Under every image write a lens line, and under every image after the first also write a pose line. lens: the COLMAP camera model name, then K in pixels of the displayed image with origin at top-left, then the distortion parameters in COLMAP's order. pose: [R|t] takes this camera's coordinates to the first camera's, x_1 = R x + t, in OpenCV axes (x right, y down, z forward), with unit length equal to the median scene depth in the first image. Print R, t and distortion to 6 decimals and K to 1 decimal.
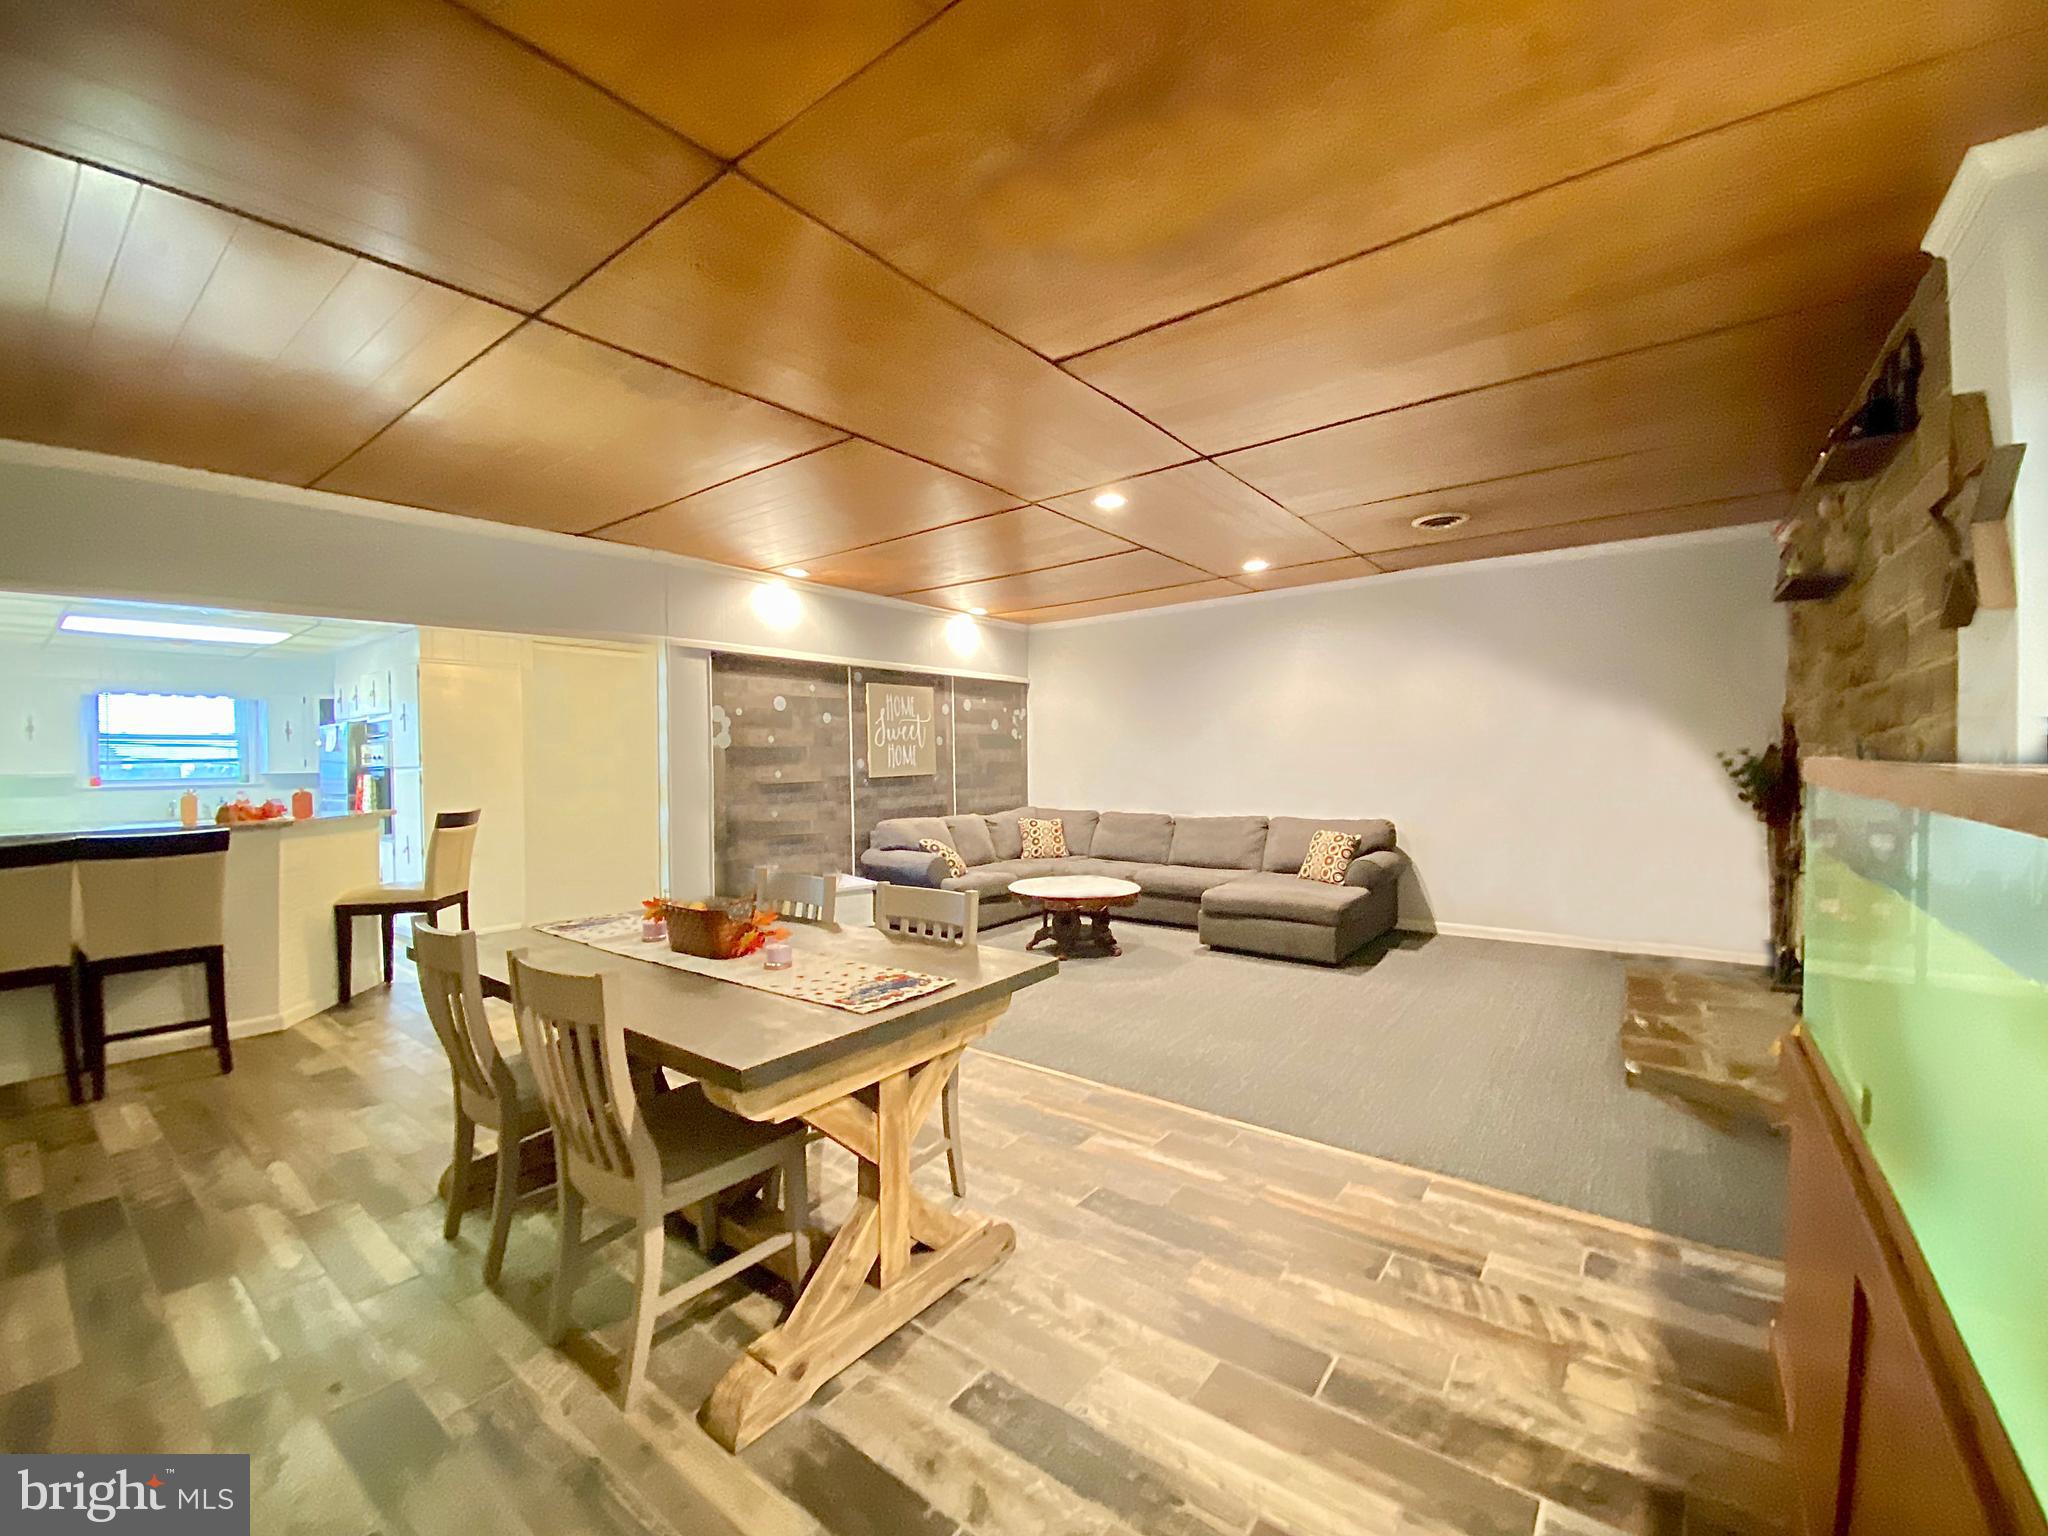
lens RADIAL K [[845.3, 0, 1024.0], [0, 845.3, 768.0], [0, 0, 1]] dist [0.017179, -0.019498]
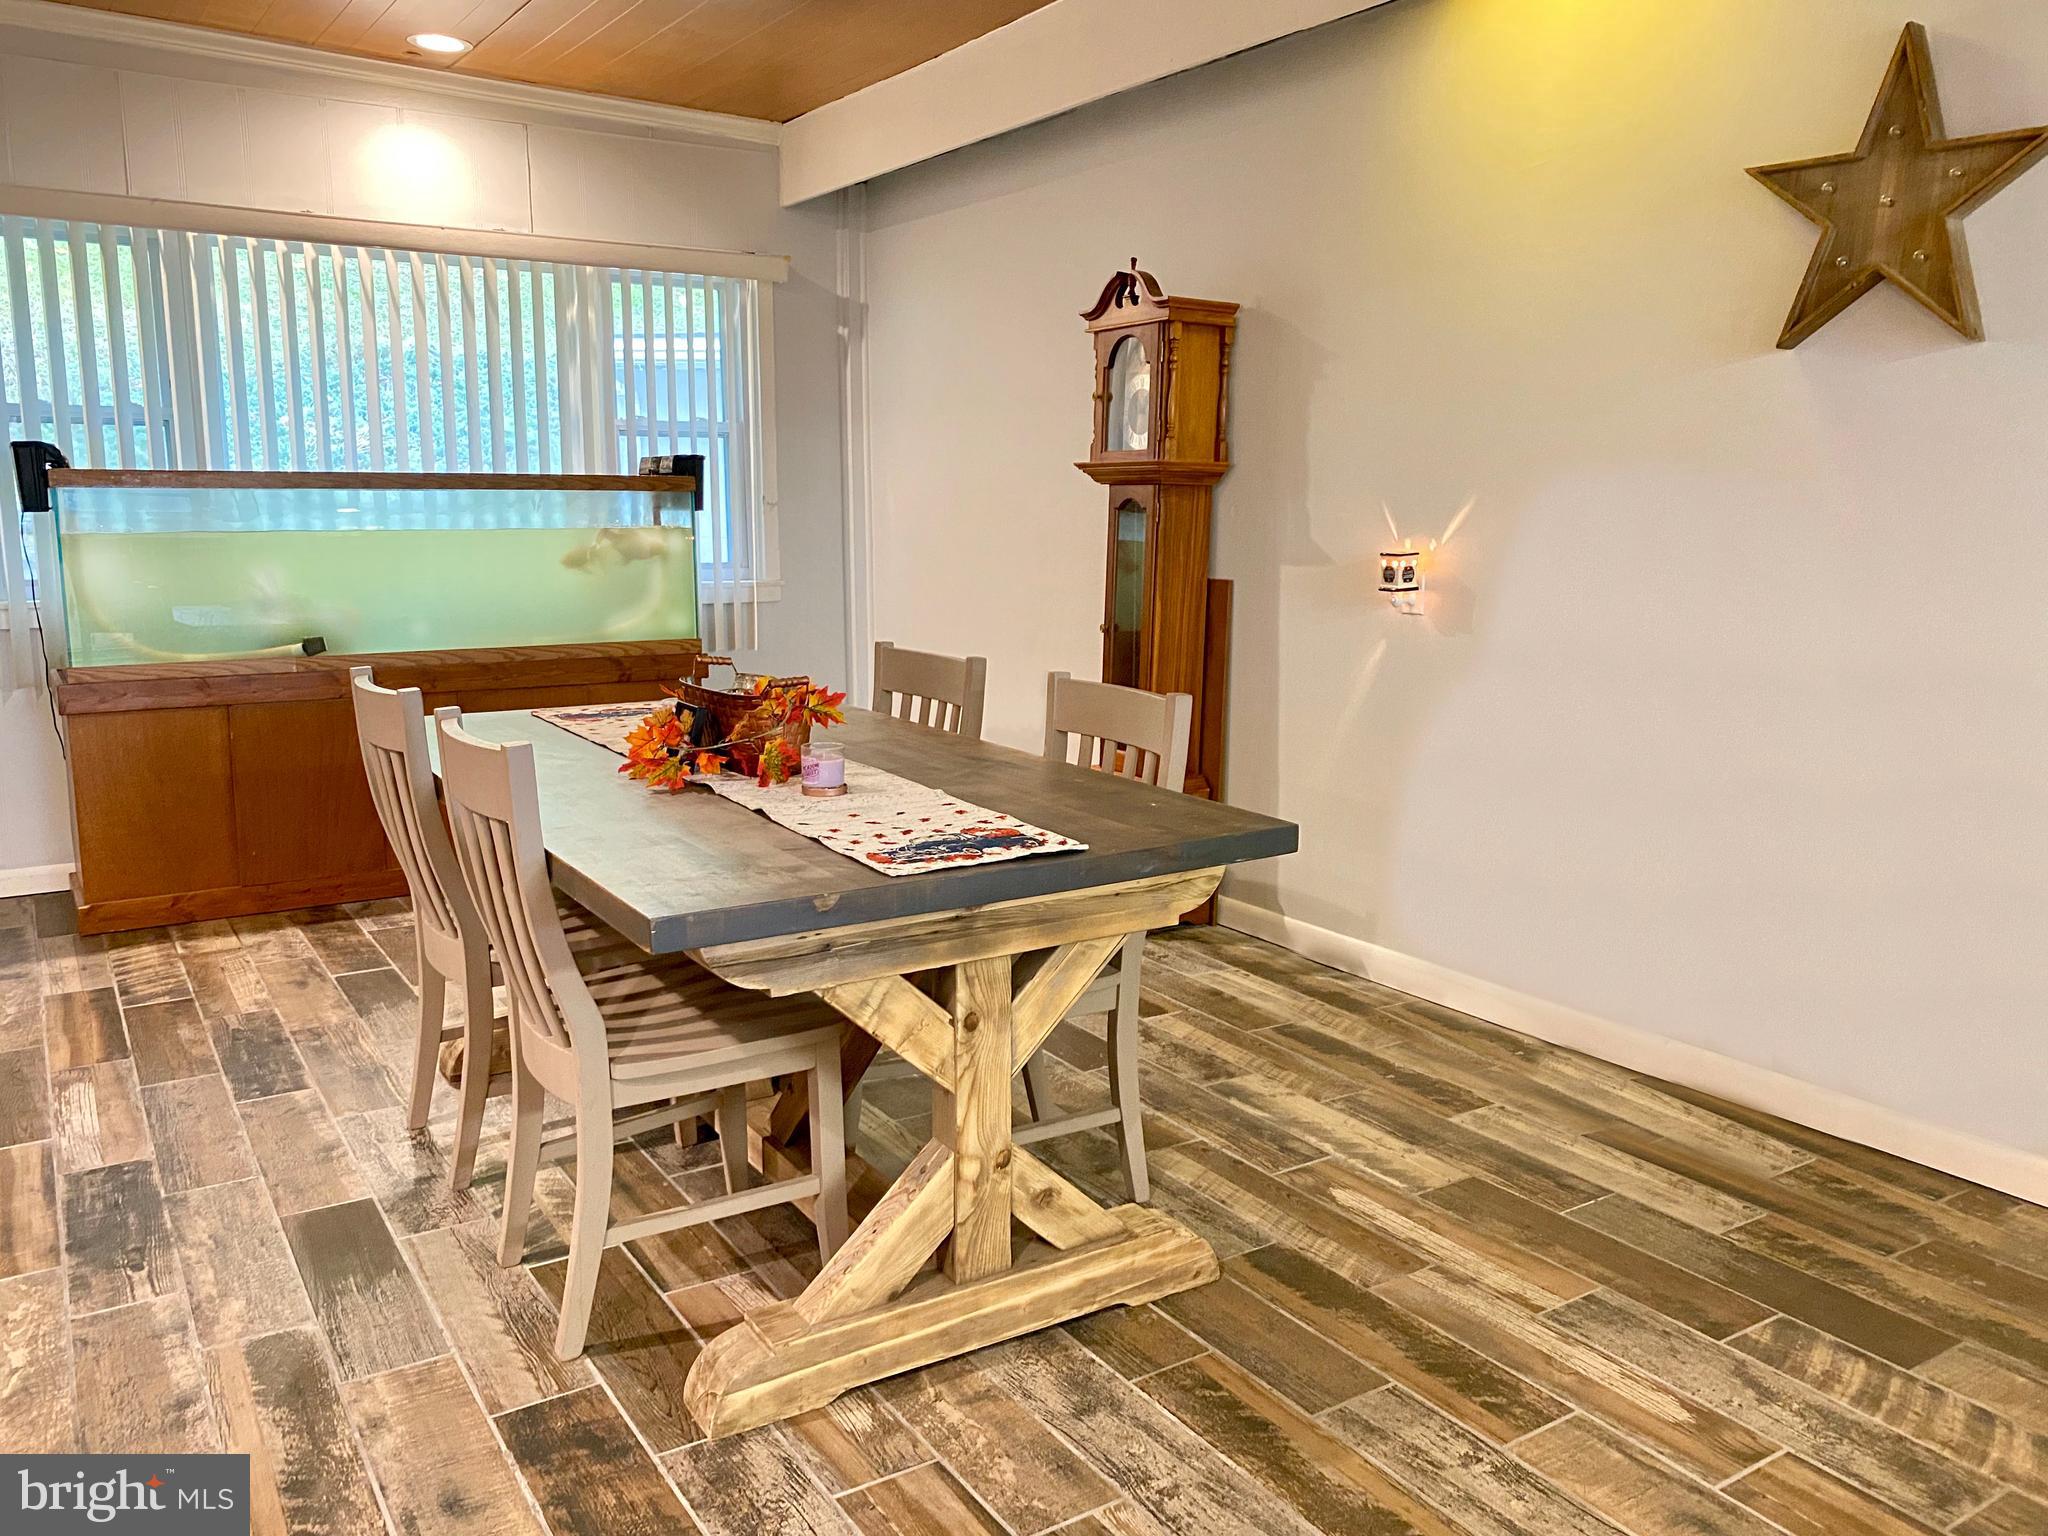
lens RADIAL K [[1555.0, 0, 1024.0], [0, 1555.0, 768.0], [0, 0, 1]] dist [0.009044, 0.004139]
pose [[-0.942098, -0.044616, 0.332356, -0.922878], [0.017534, 0.983200, 0.181689, 0.021593], [-0.334878, 0.176996, -0.925488, 1.949717]]
